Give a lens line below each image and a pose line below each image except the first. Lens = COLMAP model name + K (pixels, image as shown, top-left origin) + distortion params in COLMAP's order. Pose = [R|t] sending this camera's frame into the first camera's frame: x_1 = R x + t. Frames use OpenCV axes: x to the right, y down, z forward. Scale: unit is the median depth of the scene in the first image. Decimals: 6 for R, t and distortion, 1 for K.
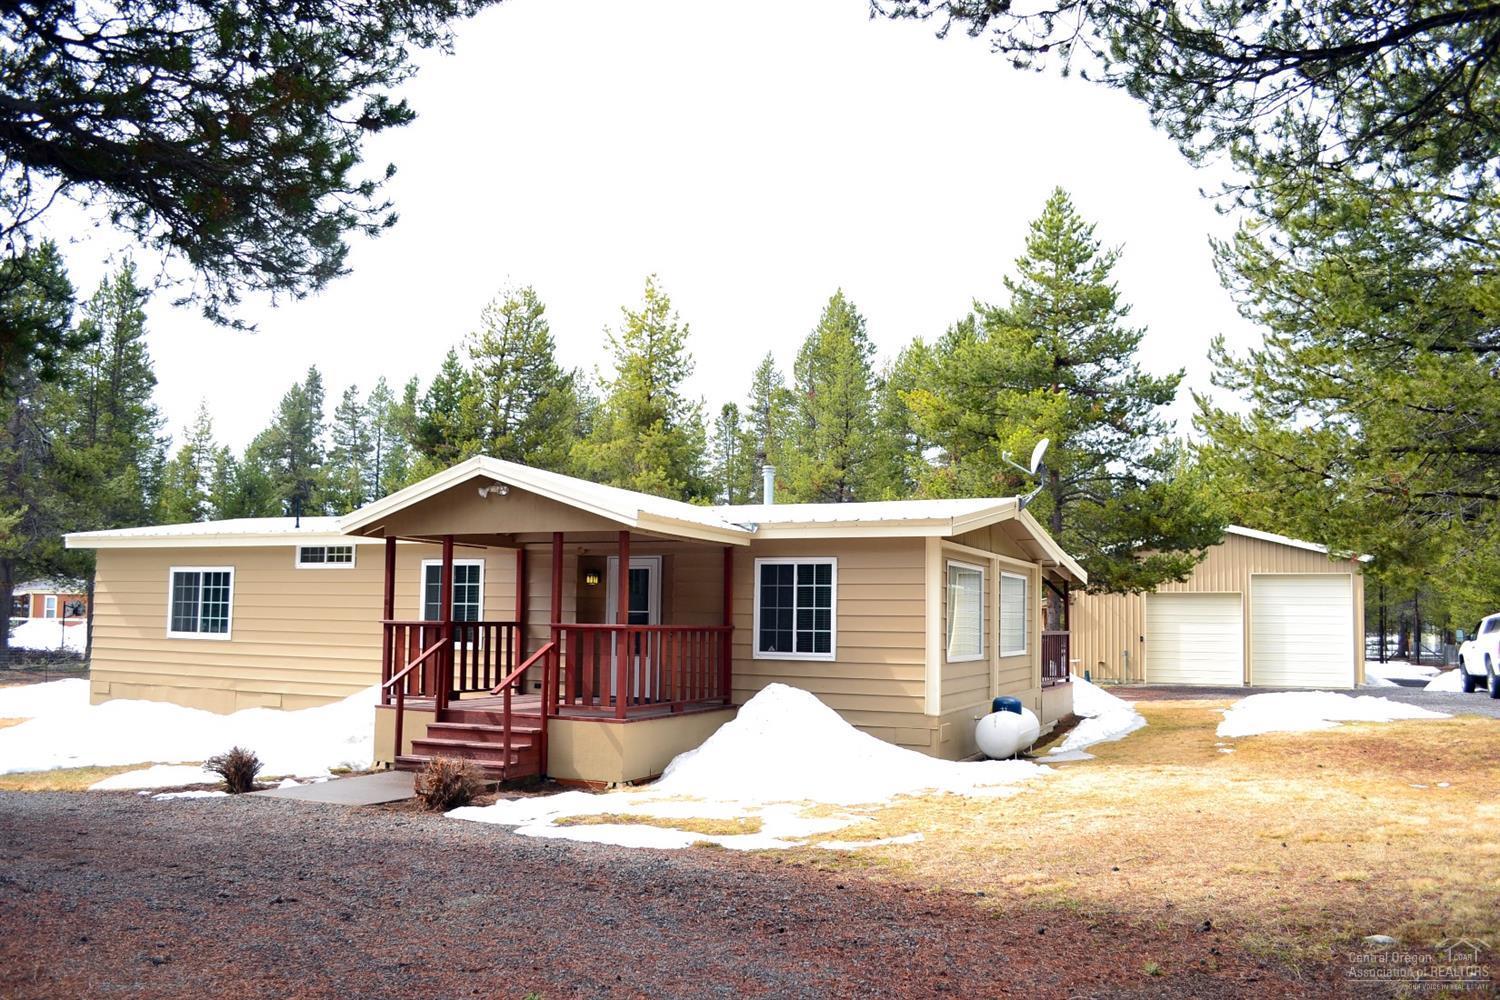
lens RADIAL K [[1208.5, 0, 750.0], [0, 1208.5, 500.0], [0, 0, 1]] dist [-0.090743, -0.003088]
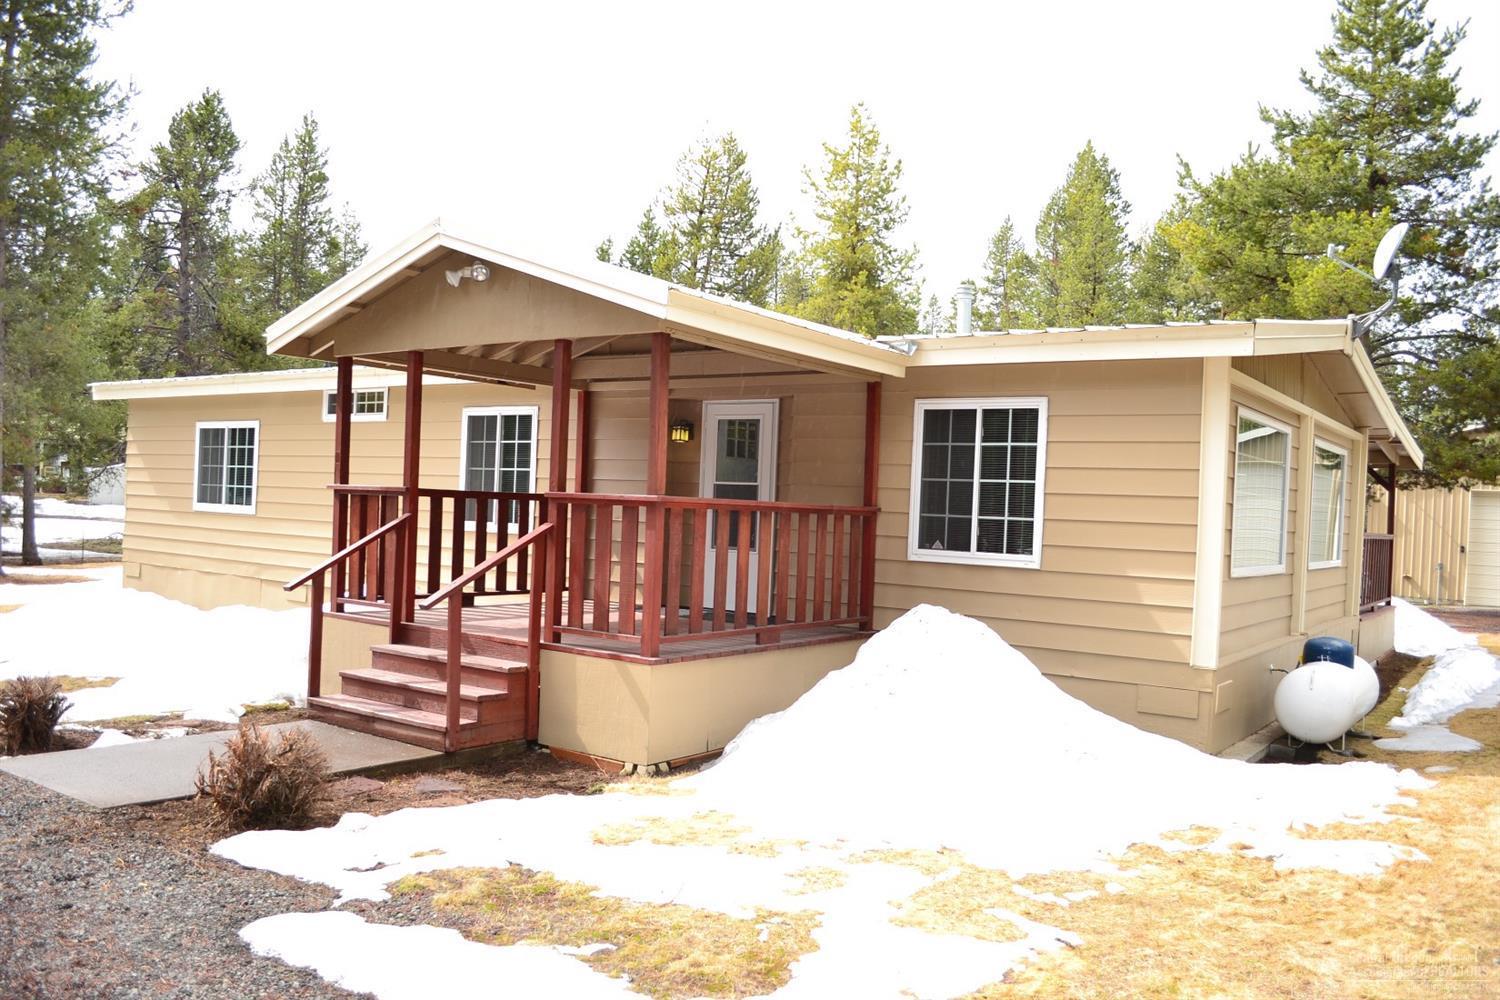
lens RADIAL K [[1208.5, 0, 750.0], [0, 1208.5, 500.0], [0, 0, 1]] dist [-0.090743, -0.003088]
pose [[0.979926, 0.025023, -0.197784, 0.035965], [-0.007436, 0.995989, 0.089164, 0.036020], [0.199222, -0.085903, 0.976182, 0.298194]]
